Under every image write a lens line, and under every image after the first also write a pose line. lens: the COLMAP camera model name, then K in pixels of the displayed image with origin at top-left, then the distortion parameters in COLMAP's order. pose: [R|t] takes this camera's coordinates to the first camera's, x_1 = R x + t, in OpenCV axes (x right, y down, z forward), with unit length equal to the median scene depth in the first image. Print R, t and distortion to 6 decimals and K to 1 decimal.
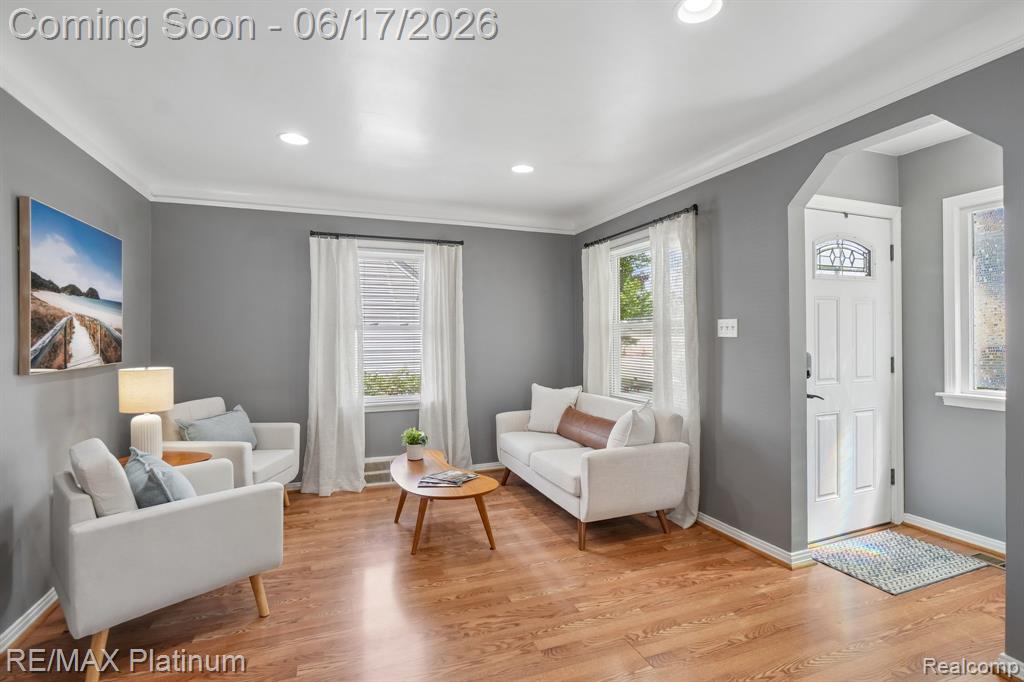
lens RADIAL K [[484.4, 0, 512.9], [0, 484.4, 338.0], [0, 0, 1]] dist [0.000134, 0.000015]
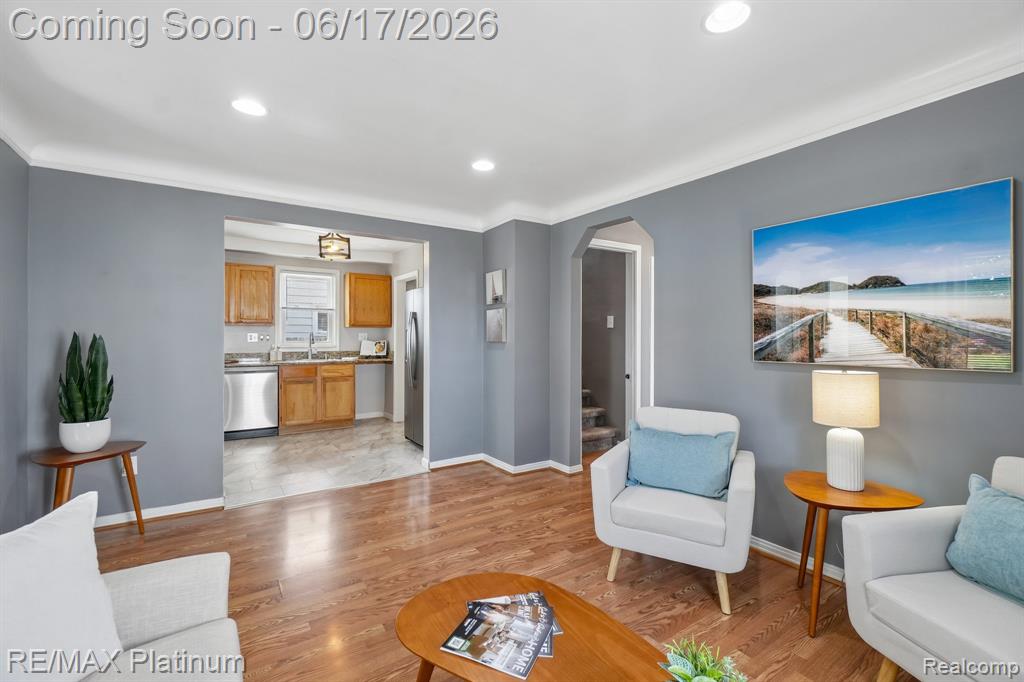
lens RADIAL K [[444.5, 0, 510.1], [0, 444.5, 336.5], [0, 0, 1]] dist [-0.005254, -0.001148]
pose [[-0.976632, 0.005261, -0.214856, -0.065622], [0.005408, 0.999985, -0.000093, 0.002508], [0.214852, -0.001252, -0.976646, 1.988730]]
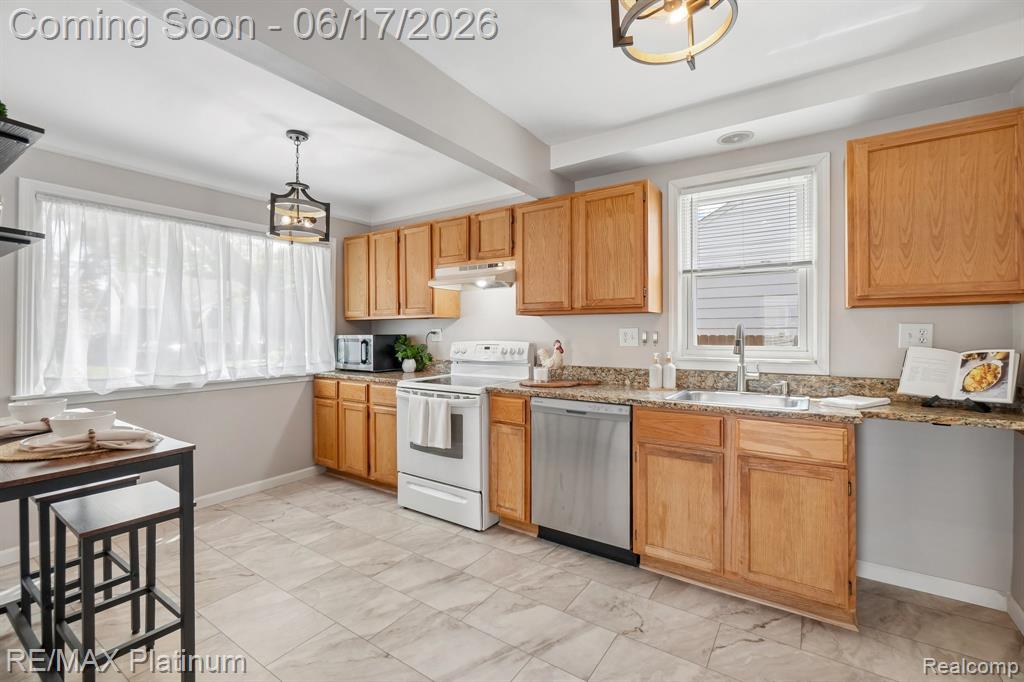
lens RADIAL K [[444.5, 0, 515.1], [0, 444.5, 333.0], [0, 0, 1]] dist [-0.005254, -0.001148]
pose [[-0.572597, 0.009878, 0.819778, -0.051716], [0.005367, 0.999951, -0.008300, -0.000381], [-0.819820, -0.000353, -0.572622, 1.173136]]
